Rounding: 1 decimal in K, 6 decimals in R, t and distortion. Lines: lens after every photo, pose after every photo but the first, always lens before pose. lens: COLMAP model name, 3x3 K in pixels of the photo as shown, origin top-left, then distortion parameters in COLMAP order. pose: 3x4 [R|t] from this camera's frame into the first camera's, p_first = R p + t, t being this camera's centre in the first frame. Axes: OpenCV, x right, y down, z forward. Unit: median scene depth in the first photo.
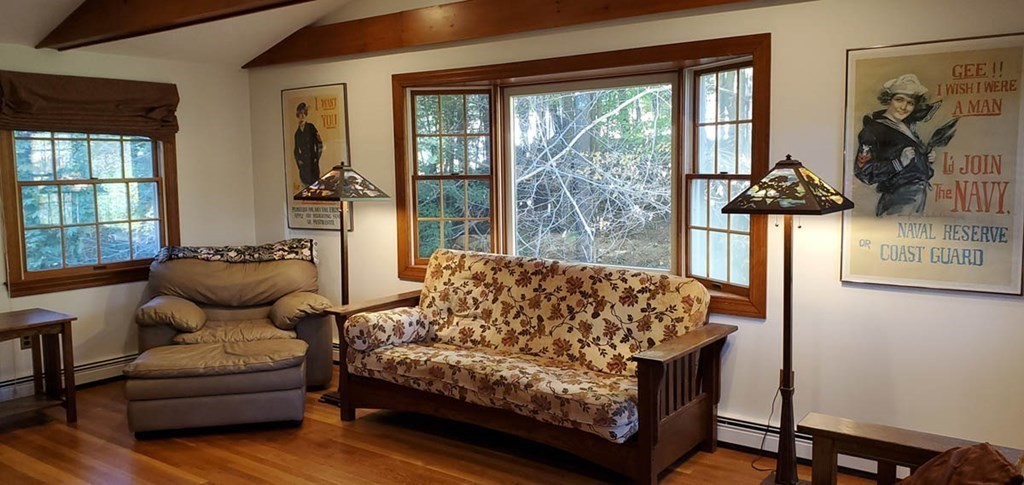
lens RADIAL K [[793.8, 0, 512.2], [0, 793.8, 225.5], [0, 0, 1]] dist [0.066148, -0.105840]
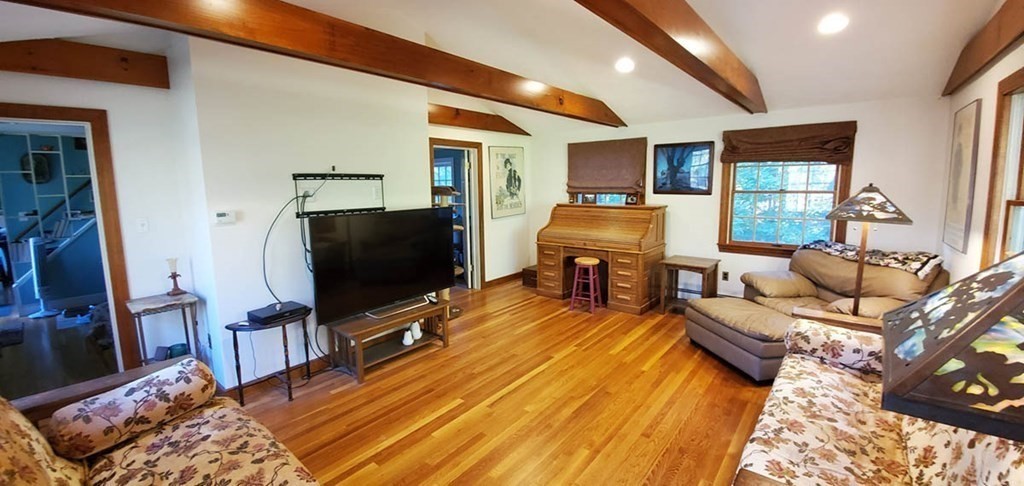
lens RADIAL K [[404.9, 0, 514.9], [0, 404.9, 232.3], [0, 0, 1]] dist [0.000109, -0.000027]
pose [[-0.028598, 0.140833, -0.989620, 0.334026], [-0.068431, 0.987427, 0.142498, -0.058958], [0.997246, 0.071796, -0.018601, 0.534102]]
